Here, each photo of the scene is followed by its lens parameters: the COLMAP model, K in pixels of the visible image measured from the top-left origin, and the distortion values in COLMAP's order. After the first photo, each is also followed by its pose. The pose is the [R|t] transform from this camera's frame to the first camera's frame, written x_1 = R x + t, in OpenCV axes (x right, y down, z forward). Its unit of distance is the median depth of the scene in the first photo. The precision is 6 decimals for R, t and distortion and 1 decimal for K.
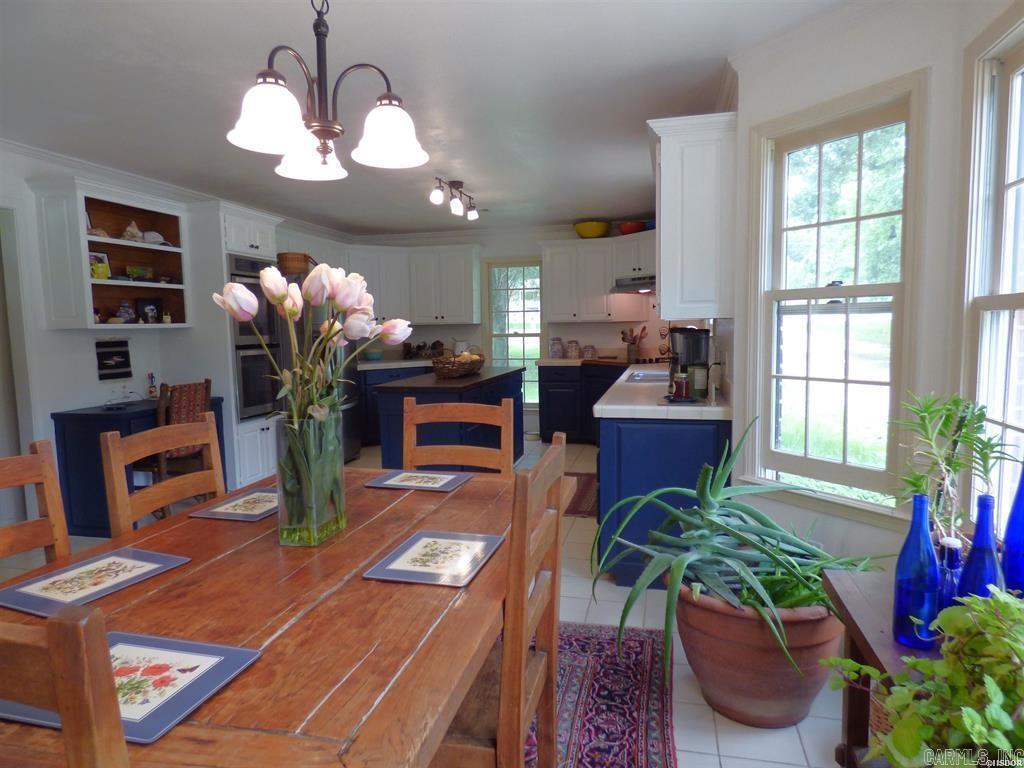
lens RADIAL K [[625.2, 0, 512.5], [0, 625.2, 385.0], [0, 0, 1]] dist [-0.015808, 0.005178]
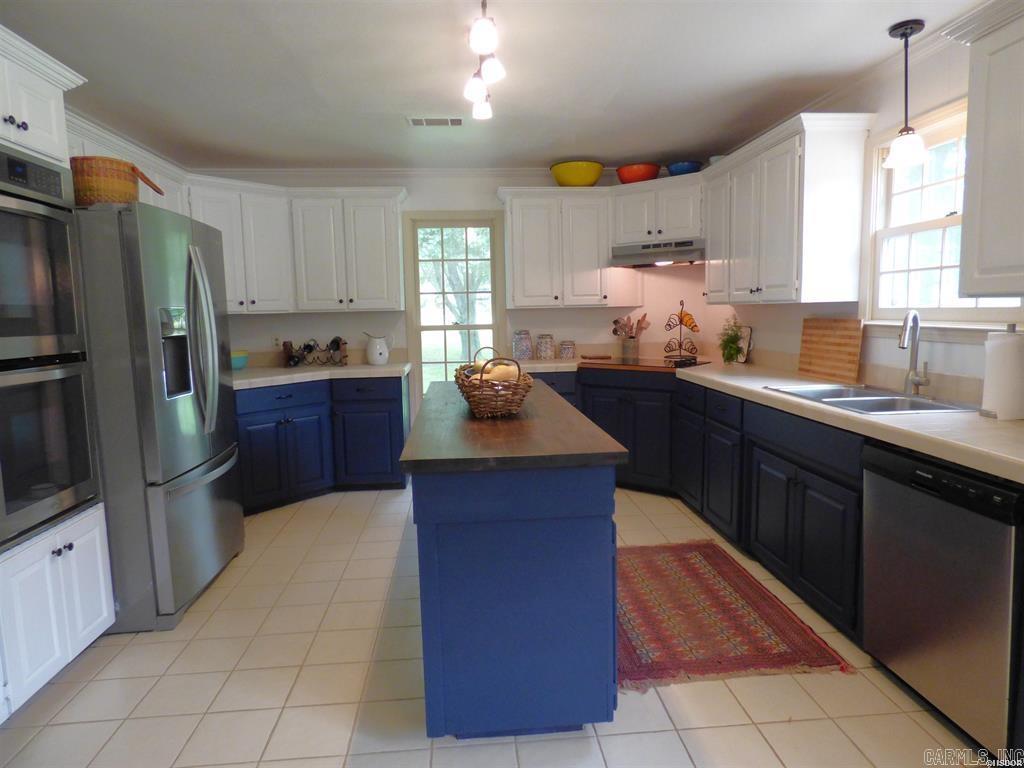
lens RADIAL K [[625.2, 0, 512.7], [0, 625.2, 382.6], [0, 0, 1]] dist [-0.015808, 0.005178]
pose [[0.947027, -0.039051, 0.318770, -0.170947], [0.035588, 0.999227, 0.016682, -0.031053], [-0.319175, -0.004454, 0.947685, 0.358608]]
